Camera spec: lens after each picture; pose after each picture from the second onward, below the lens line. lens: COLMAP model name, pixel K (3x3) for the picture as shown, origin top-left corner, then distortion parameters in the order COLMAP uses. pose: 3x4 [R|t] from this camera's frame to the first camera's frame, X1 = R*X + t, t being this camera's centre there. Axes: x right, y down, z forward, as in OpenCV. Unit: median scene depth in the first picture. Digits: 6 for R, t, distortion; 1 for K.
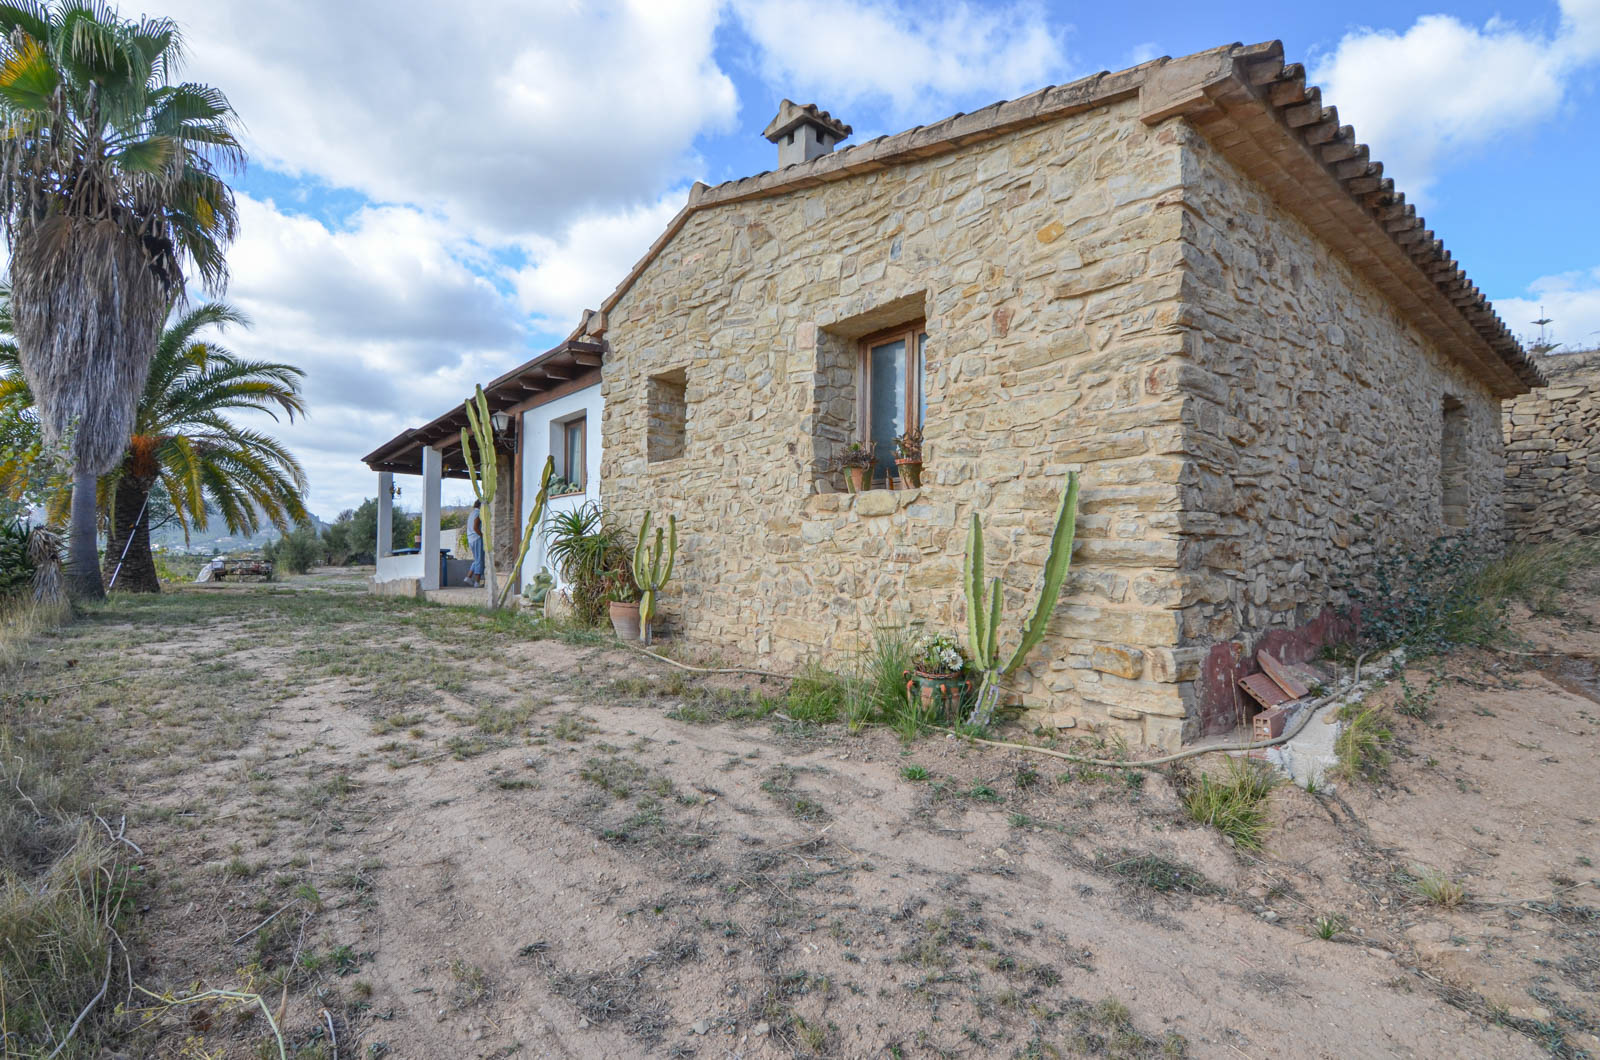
lens RADIAL K [[772.4, 0, 791.3], [0, 772.4, 552.4], [0, 0, 1]] dist [-0.015062, -0.006983]
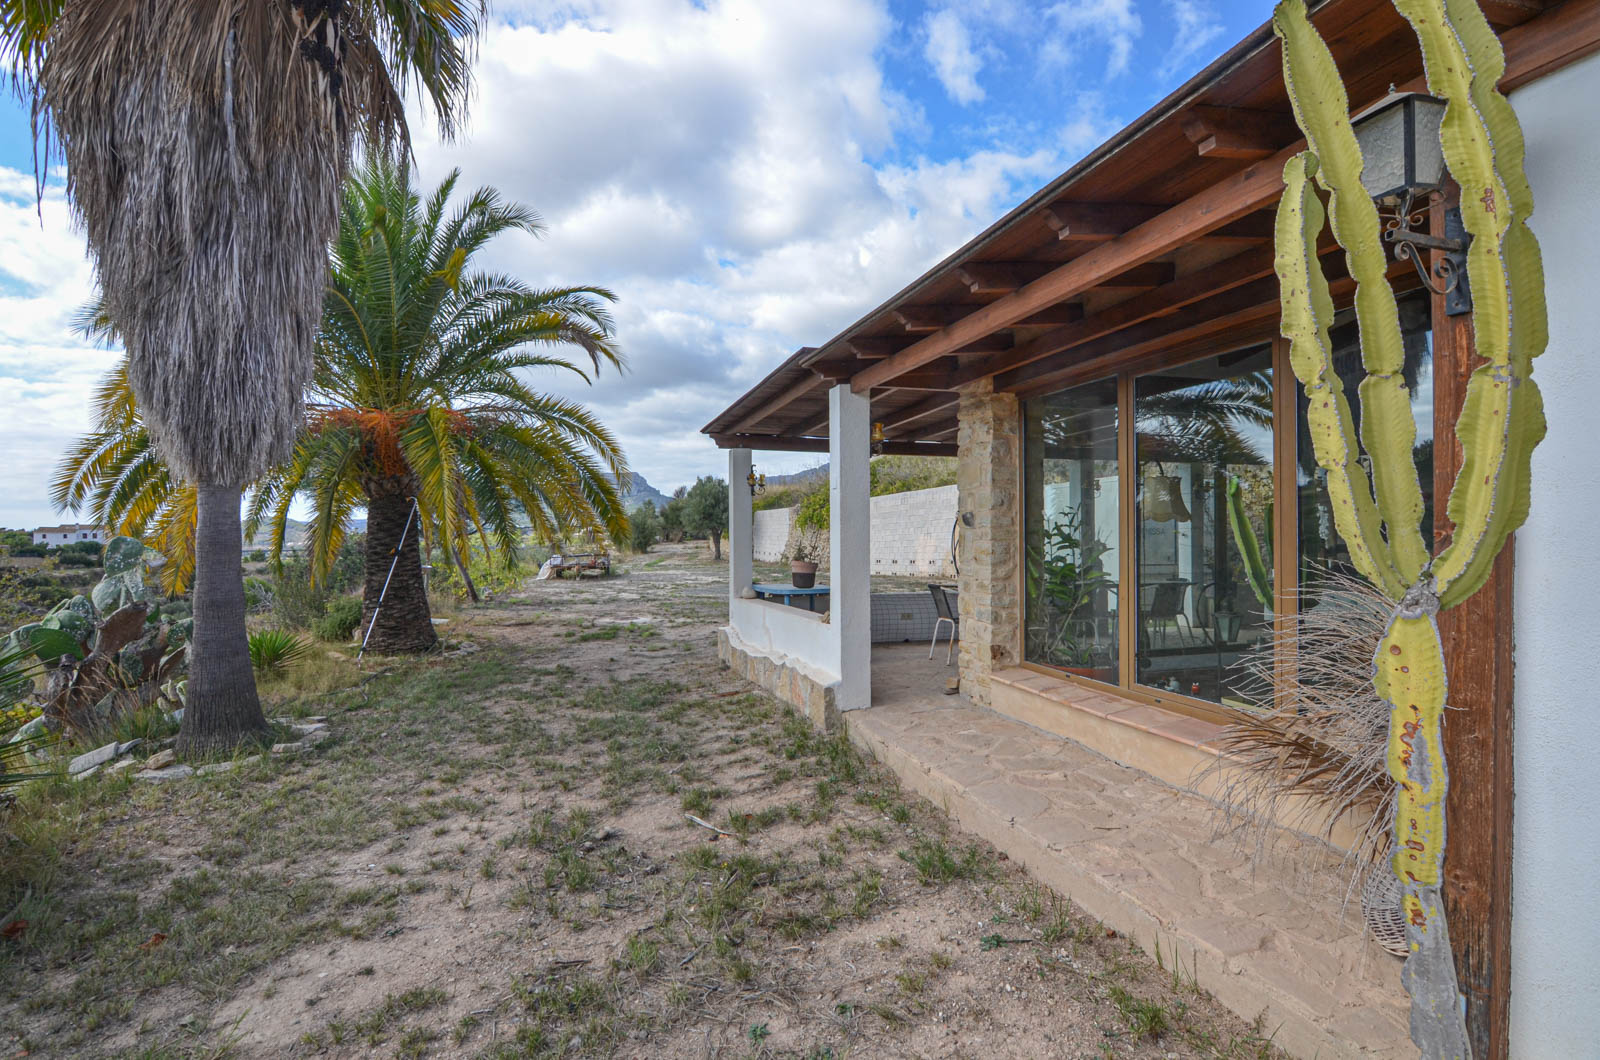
lens RADIAL K [[772.4, 0, 798.5], [0, 772.4, 534.4], [0, 0, 1]] dist [-0.015062, -0.006983]
pose [[0.930388, -0.014051, -0.366307, -0.402456], [0.022998, 0.999534, 0.020073, -0.074574], [0.365854, -0.027100, 0.930278, 0.693556]]
